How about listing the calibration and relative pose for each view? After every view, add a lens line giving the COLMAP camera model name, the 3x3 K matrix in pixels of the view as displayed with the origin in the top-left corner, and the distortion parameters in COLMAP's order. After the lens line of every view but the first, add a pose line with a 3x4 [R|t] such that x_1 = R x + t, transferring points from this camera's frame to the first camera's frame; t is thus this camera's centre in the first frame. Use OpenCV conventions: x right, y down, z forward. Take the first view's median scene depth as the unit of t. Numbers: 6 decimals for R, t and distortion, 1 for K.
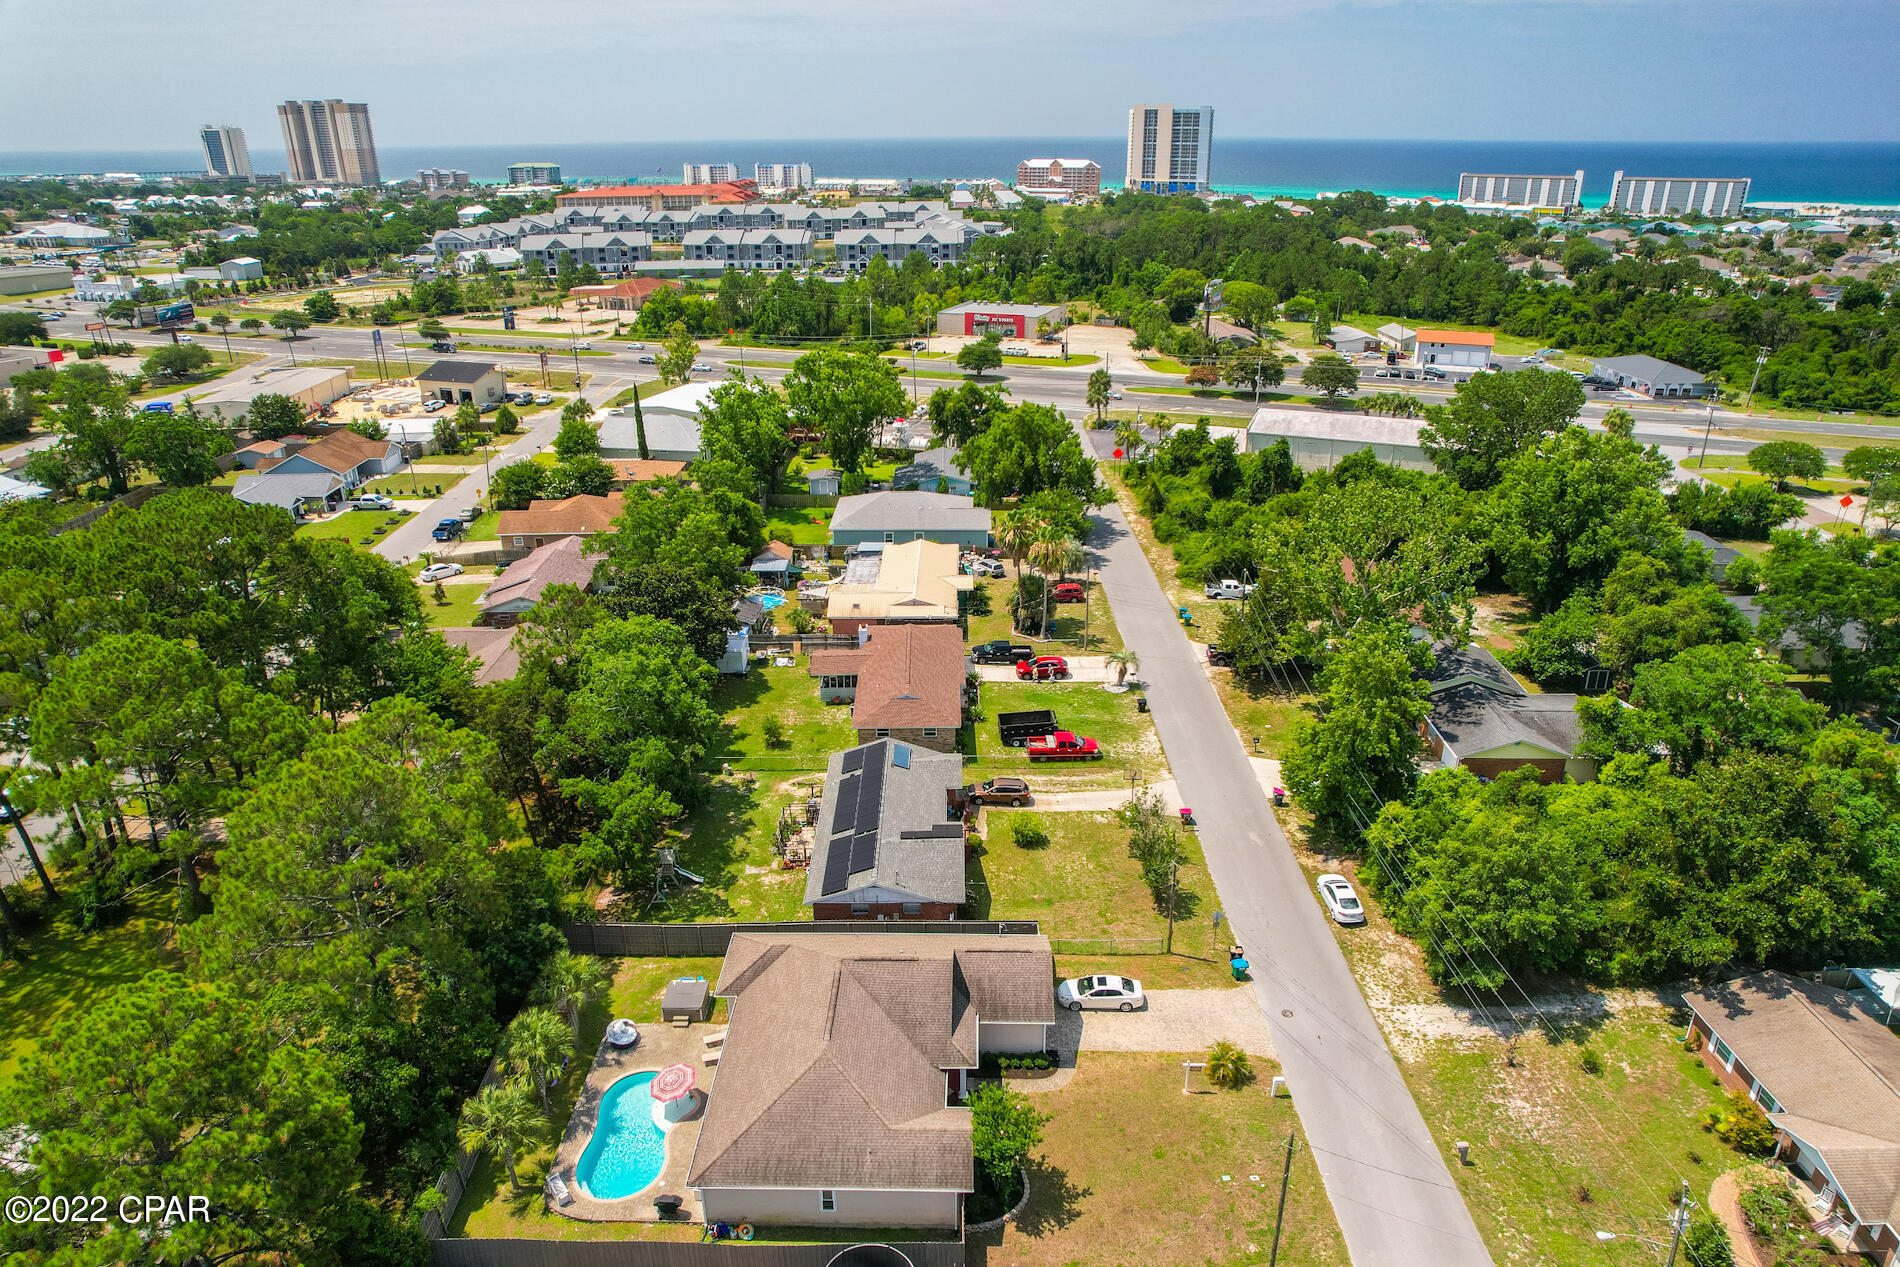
lens RADIAL K [[1194.7, 0, 950.0], [0, 1194.7, 633.5], [0, 0, 1]] dist [-0.092133, 0.065133]
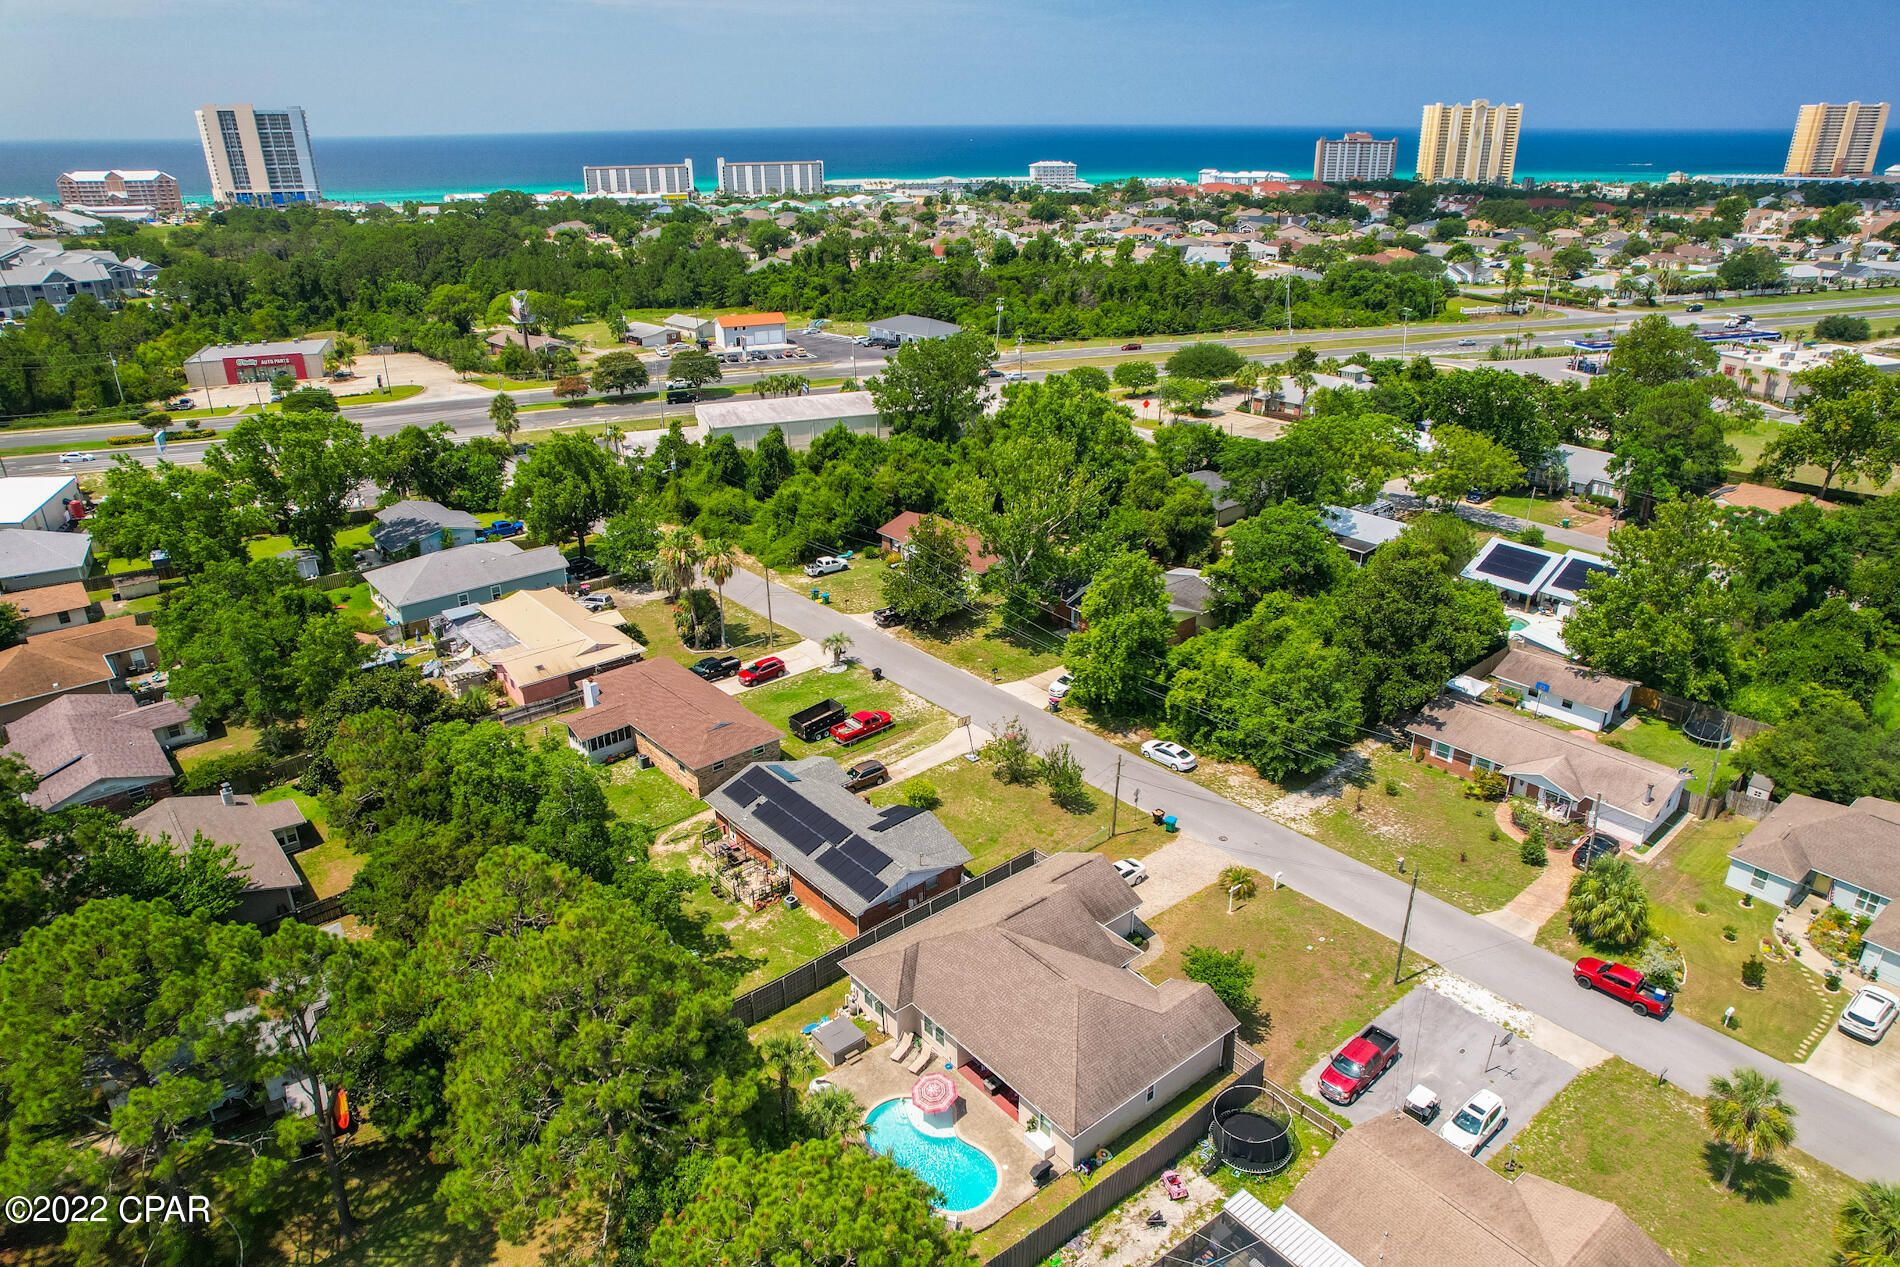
lens RADIAL K [[1194.7, 0, 950.0], [0, 1194.7, 633.5], [0, 0, 1]] dist [-0.092133, 0.065133]
pose [[0.764276, -0.255645, 0.592054, -0.552924], [0.253399, 0.963275, 0.088825, -0.073330], [-0.593018, 0.082139, 0.800988, 0.093897]]
